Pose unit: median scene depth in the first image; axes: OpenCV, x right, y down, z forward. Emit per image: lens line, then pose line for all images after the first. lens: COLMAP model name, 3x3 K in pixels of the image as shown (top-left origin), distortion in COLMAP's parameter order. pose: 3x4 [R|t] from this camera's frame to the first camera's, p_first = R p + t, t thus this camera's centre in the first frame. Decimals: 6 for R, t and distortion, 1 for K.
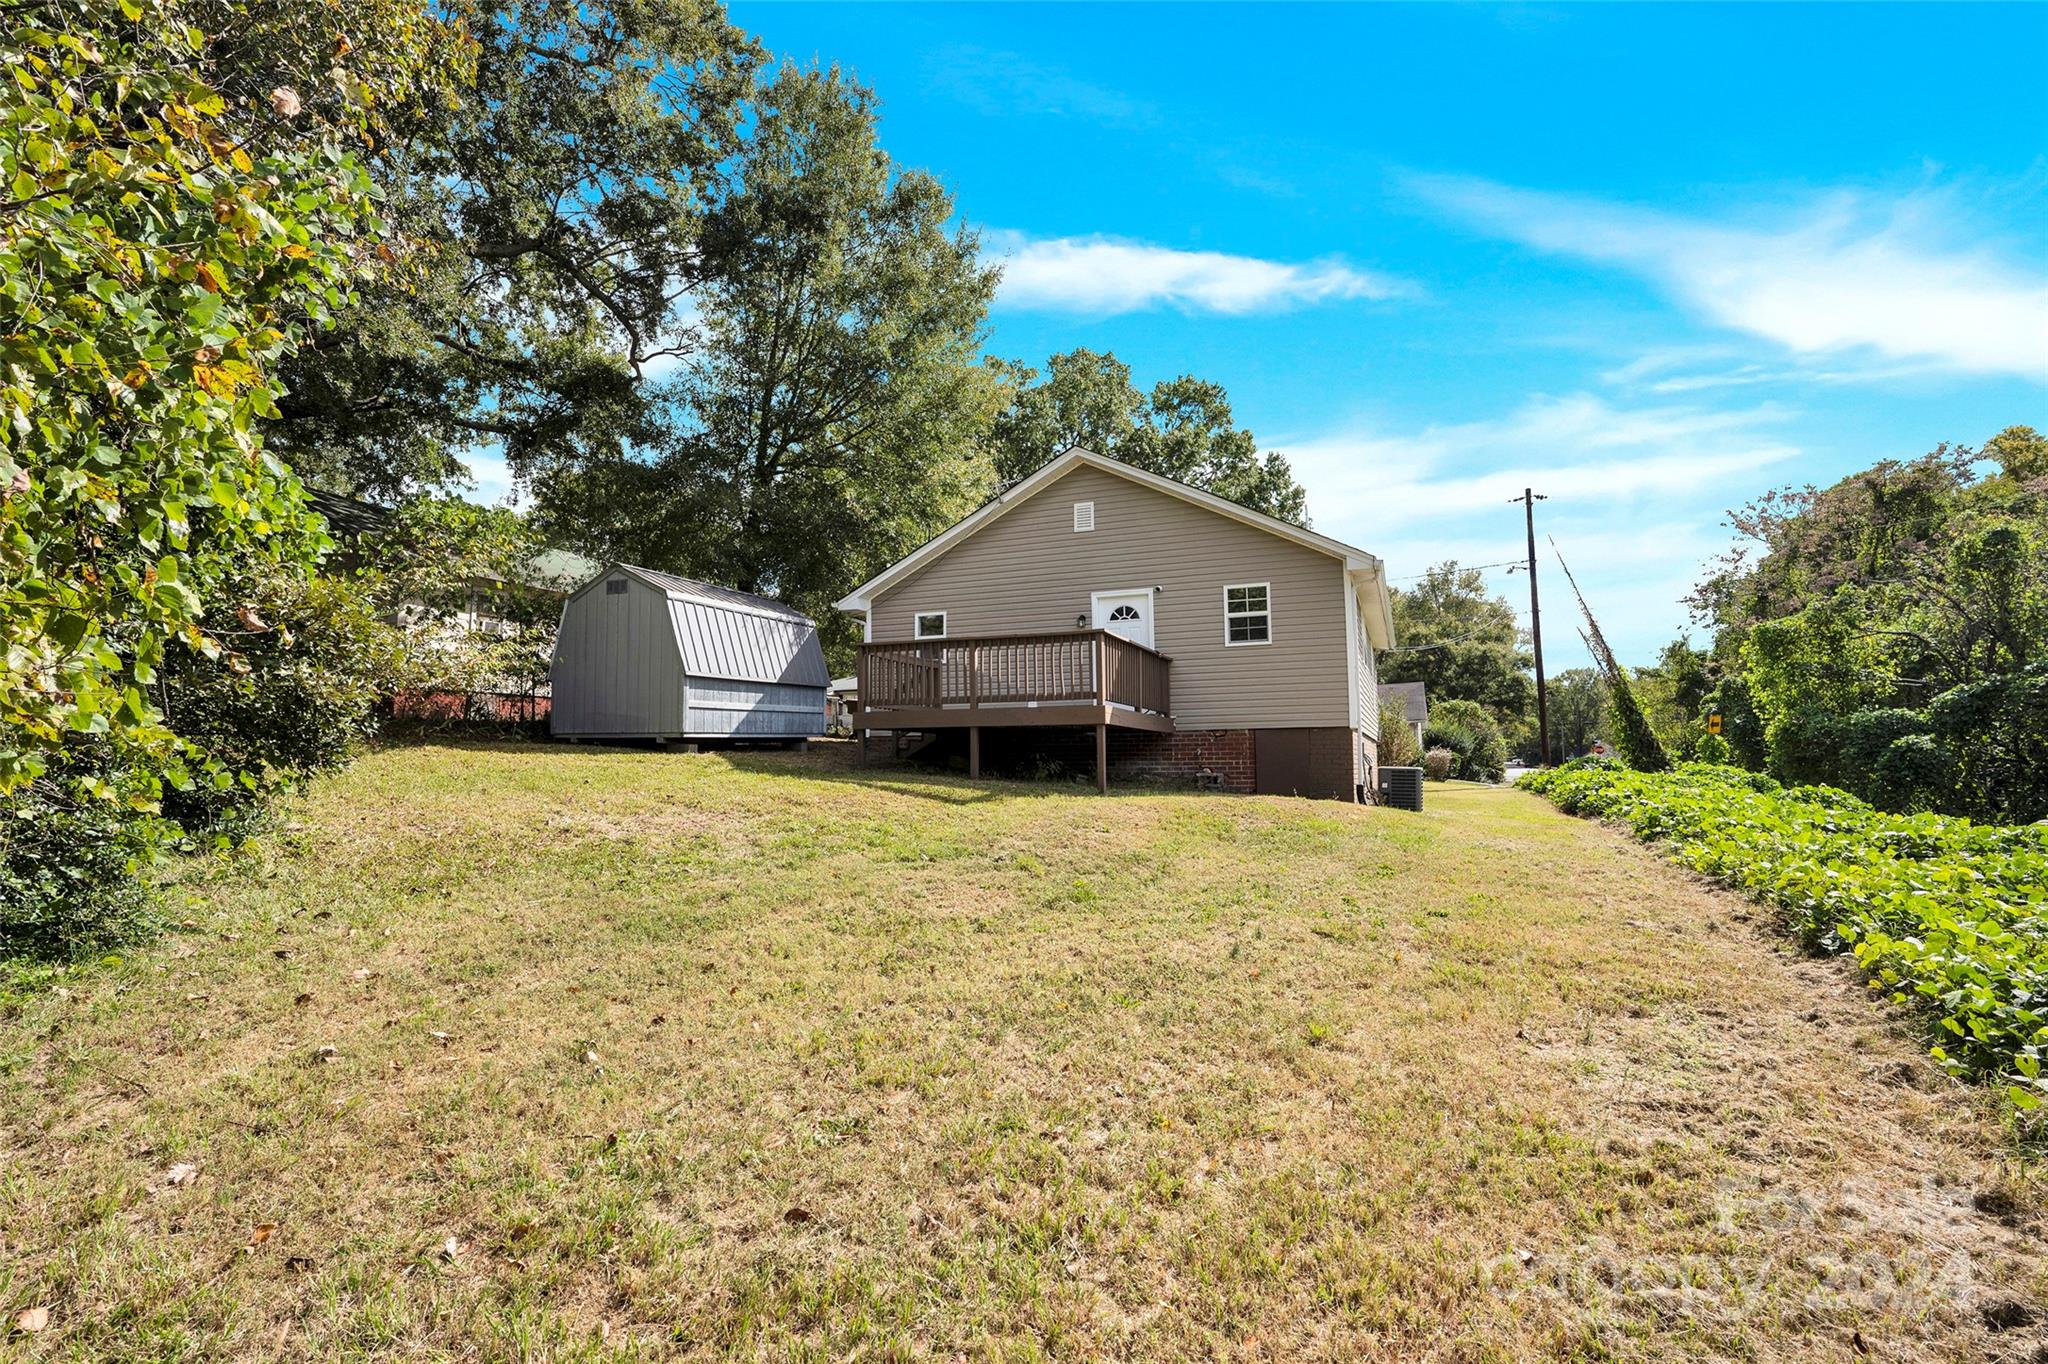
lens RADIAL K [[928.3, 0, 1038.0], [0, 928.3, 686.2], [0, 0, 1]] dist [-0.003351, -0.000239]
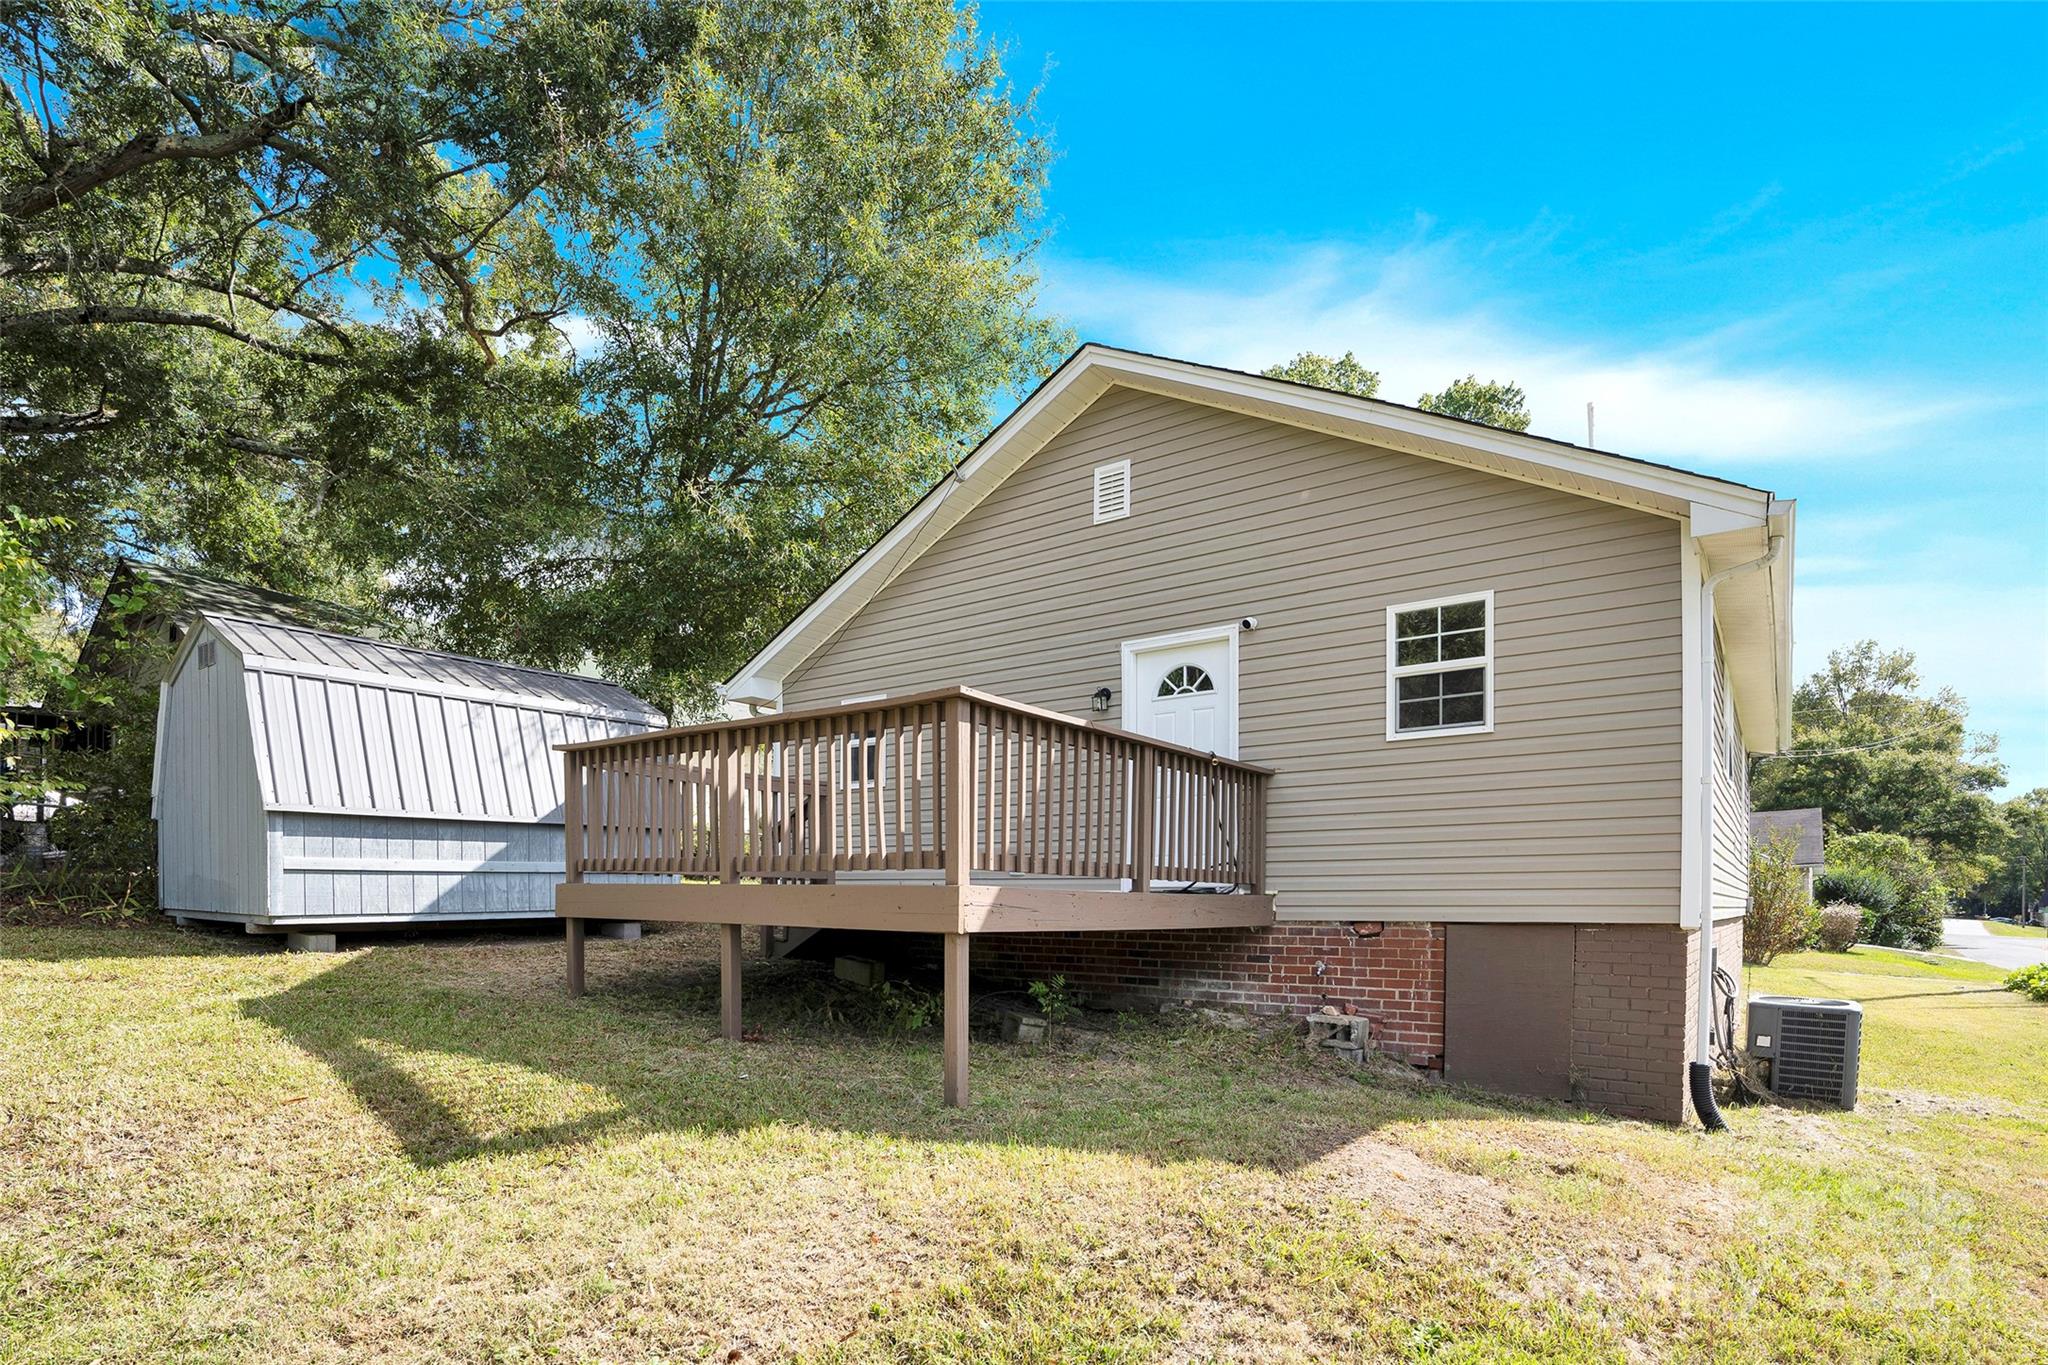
lens RADIAL K [[1035.0, 0, 1024.0], [0, 1035.0, 899.5], [0, 0, 1]] dist [-0.003158, 0.000322]
pose [[0.967399, 0.015202, -0.252801, 0.147130], [0.005268, 0.996773, 0.080100, -0.006053], [0.253203, -0.078820, 0.964197, 0.421186]]
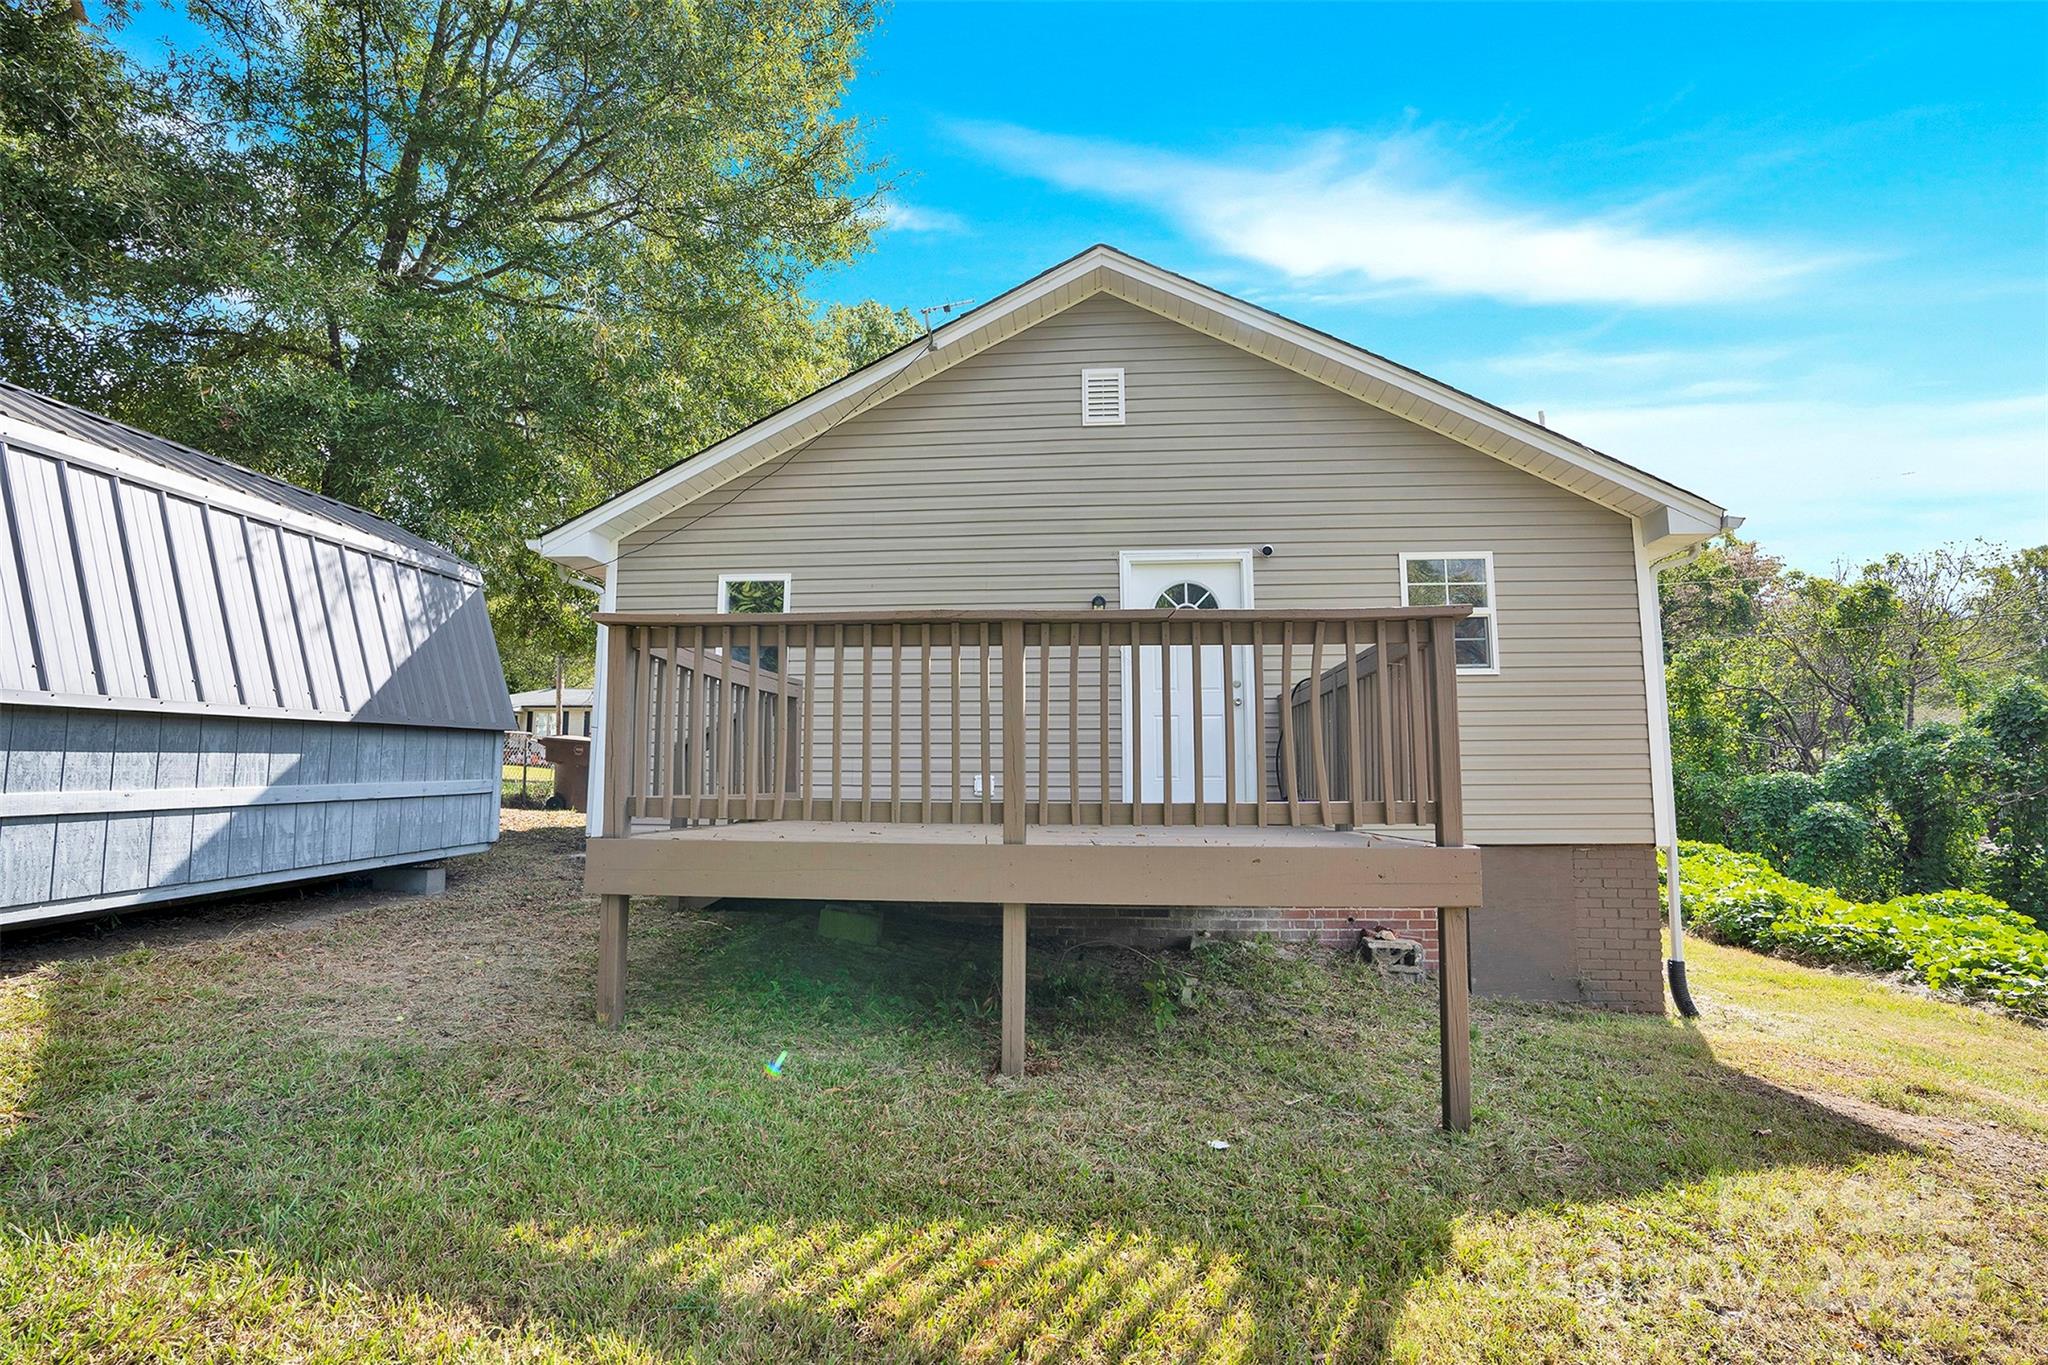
lens RADIAL K [[942.2, 0, 1021.9], [0, 942.2, 687.8], [0, 0, 1]] dist [-0.046134, 0.028944]
pose [[0.960821, 0.039799, 0.274299, -0.119531], [-0.033957, 0.999085, -0.026015, -0.014968], [-0.275083, 0.015681, 0.961293, 0.534323]]
